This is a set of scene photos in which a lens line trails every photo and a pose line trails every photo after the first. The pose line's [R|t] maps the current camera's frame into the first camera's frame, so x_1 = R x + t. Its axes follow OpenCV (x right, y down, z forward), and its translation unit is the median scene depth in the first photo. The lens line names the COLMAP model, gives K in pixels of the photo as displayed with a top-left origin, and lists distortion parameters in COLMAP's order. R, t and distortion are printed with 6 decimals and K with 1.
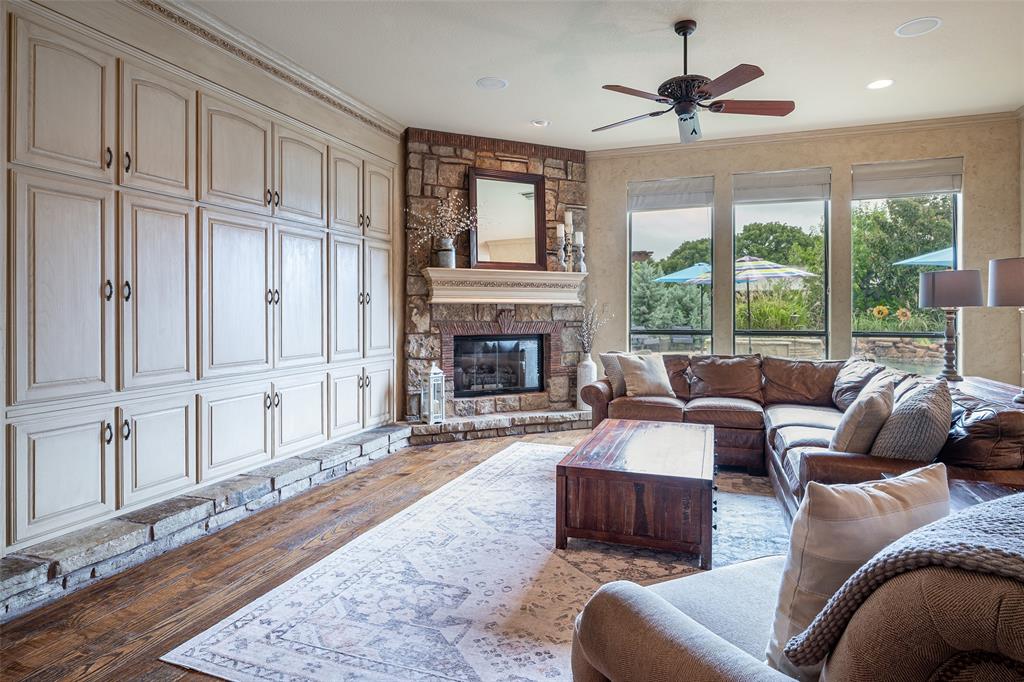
lens RADIAL K [[579.6, 0, 513.4], [0, 579.6, 315.3], [0, 0, 1]] dist [-0.004149, 0.000513]
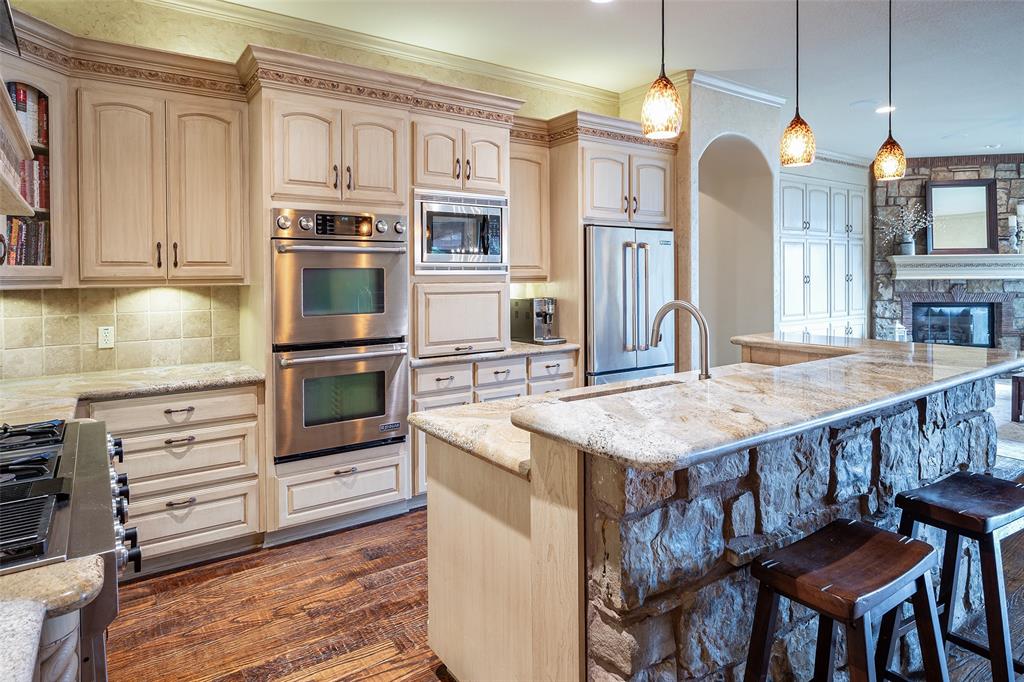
lens RADIAL K [[579.6, 0, 506.9], [0, 579.6, 282.2], [0, 0, 1]] dist [-0.004149, 0.000513]
pose [[0.805759, 0.001580, -0.592242, -0.064854], [0.003019, 0.999972, 0.006775, -0.026739], [0.592236, -0.007247, 0.805732, -0.717490]]
